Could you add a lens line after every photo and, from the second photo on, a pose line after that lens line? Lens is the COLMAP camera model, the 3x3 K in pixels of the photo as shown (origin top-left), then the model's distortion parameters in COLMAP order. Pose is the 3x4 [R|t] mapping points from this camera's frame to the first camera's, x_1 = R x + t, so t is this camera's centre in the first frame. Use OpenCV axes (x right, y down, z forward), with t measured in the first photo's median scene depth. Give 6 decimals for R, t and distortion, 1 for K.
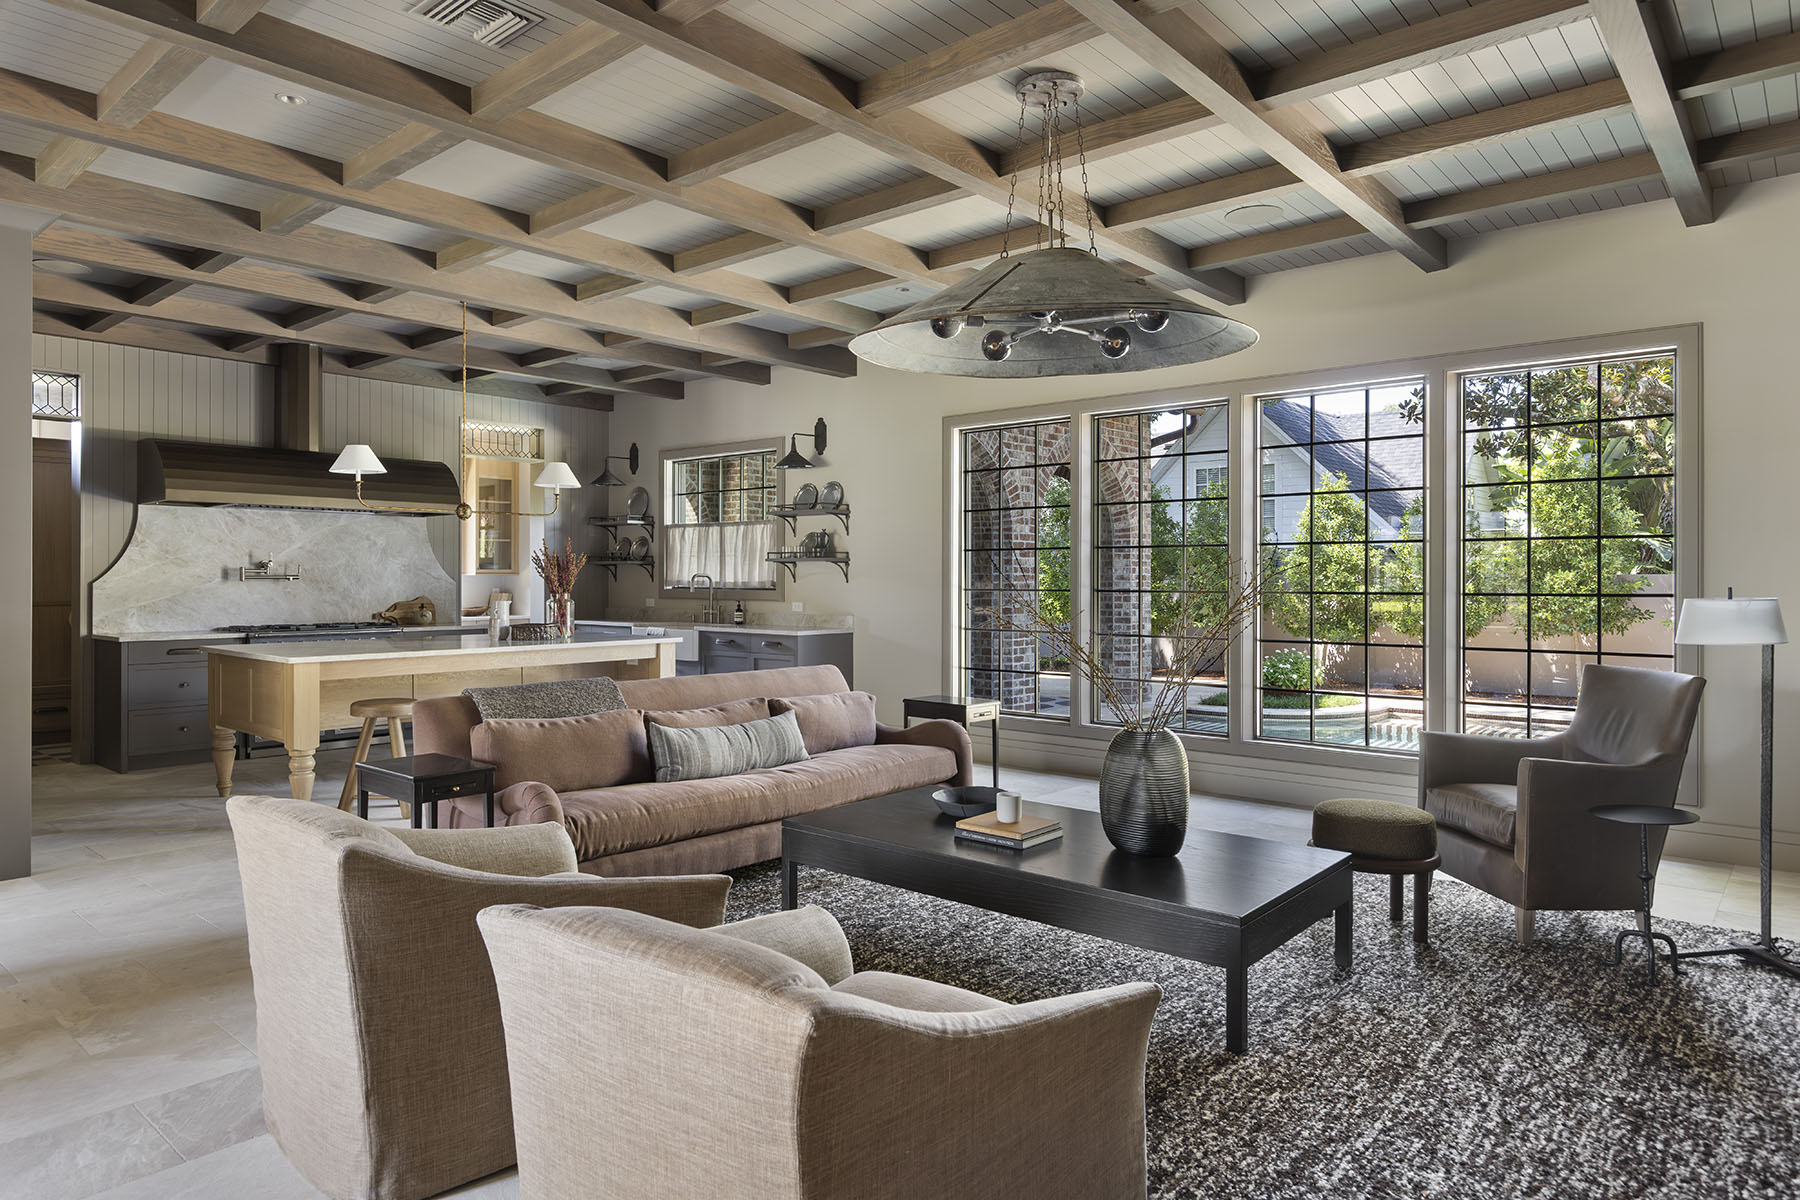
lens RADIAL K [[1109.6, 0, 899.4], [0, 1109.6, 598.3], [0, 0, 1]] dist [-0.002927, -0.000192]
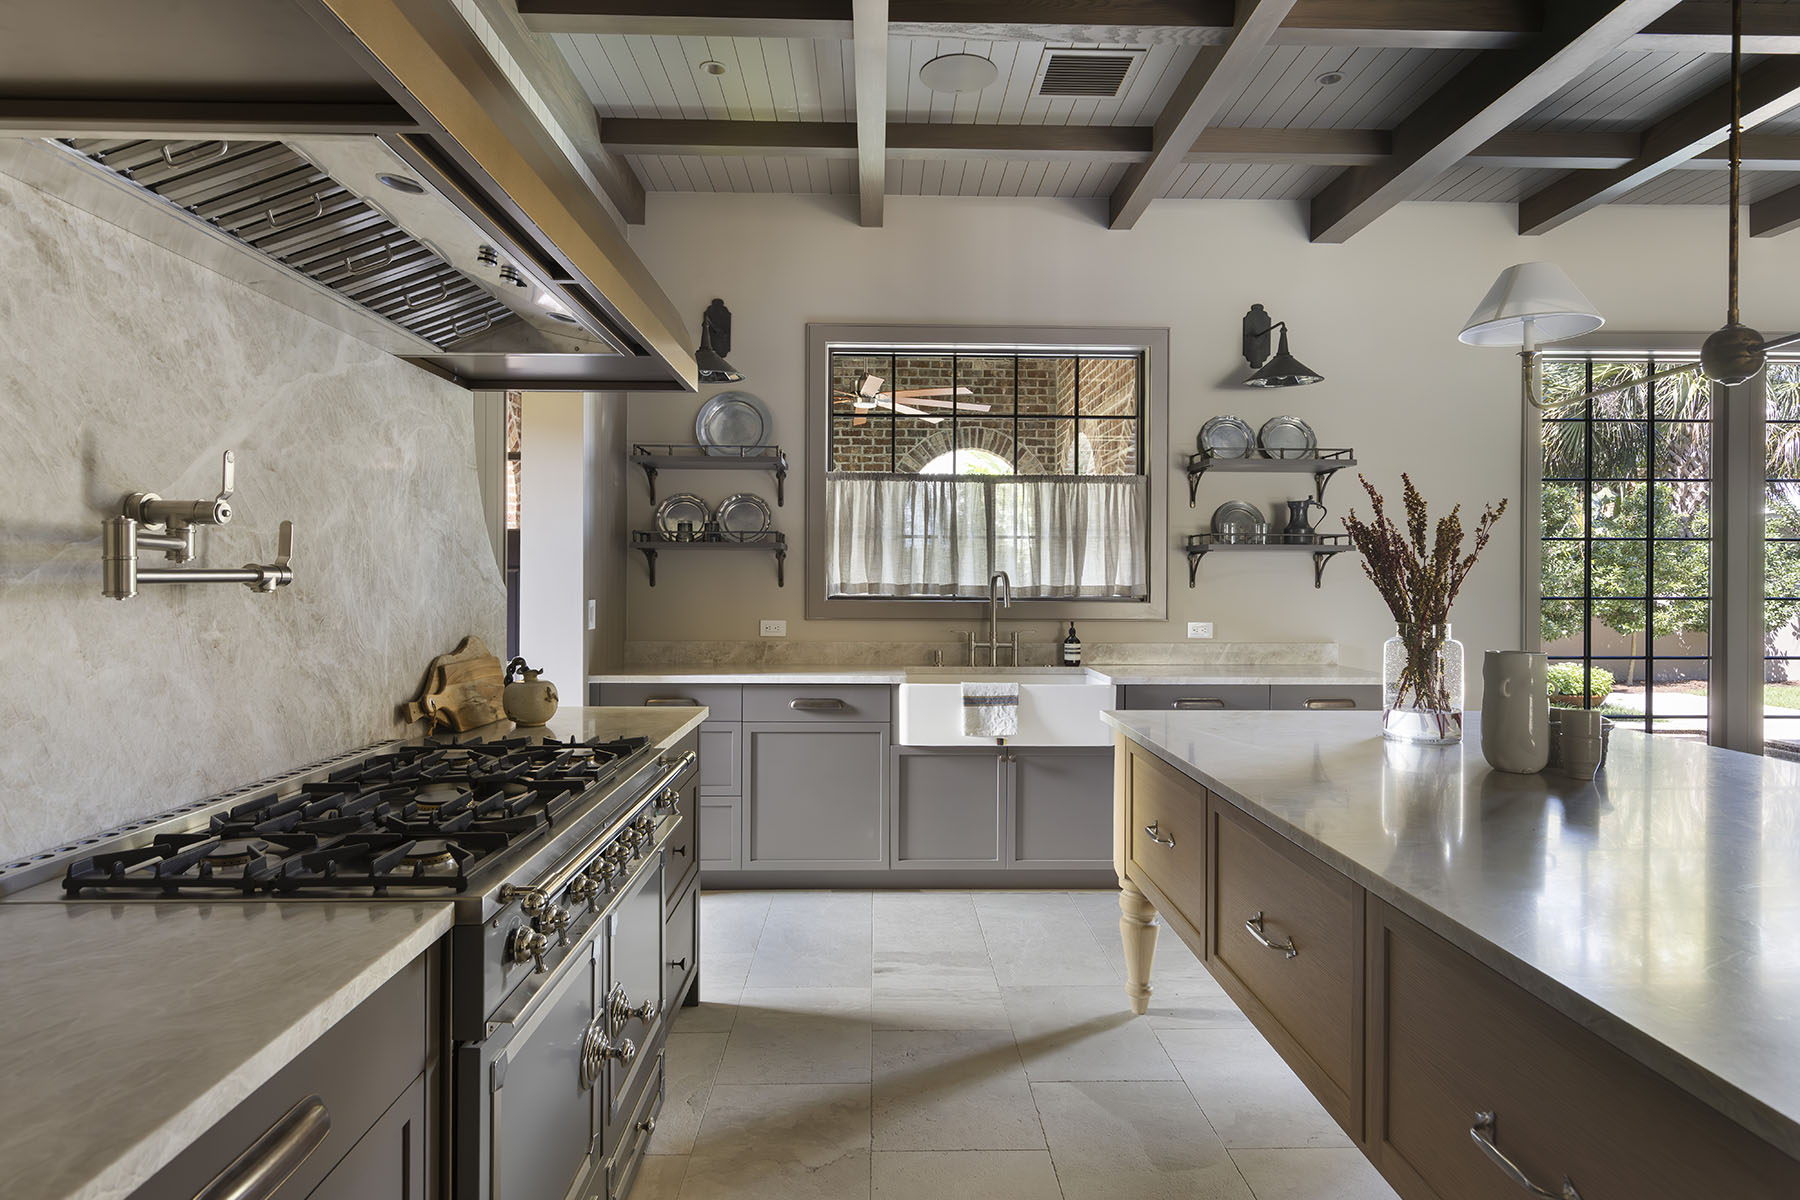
lens RADIAL K [[1038.5, 0, 896.5], [0, 1038.5, 589.9], [0, 0, 1]] dist [0.005402, 0.000704]
pose [[0.750752, -0.000632, 0.660583, -0.579337], [-0.001491, 0.999995, 0.002652, -0.016680], [-0.660582, -0.002976, 0.750748, 0.750597]]
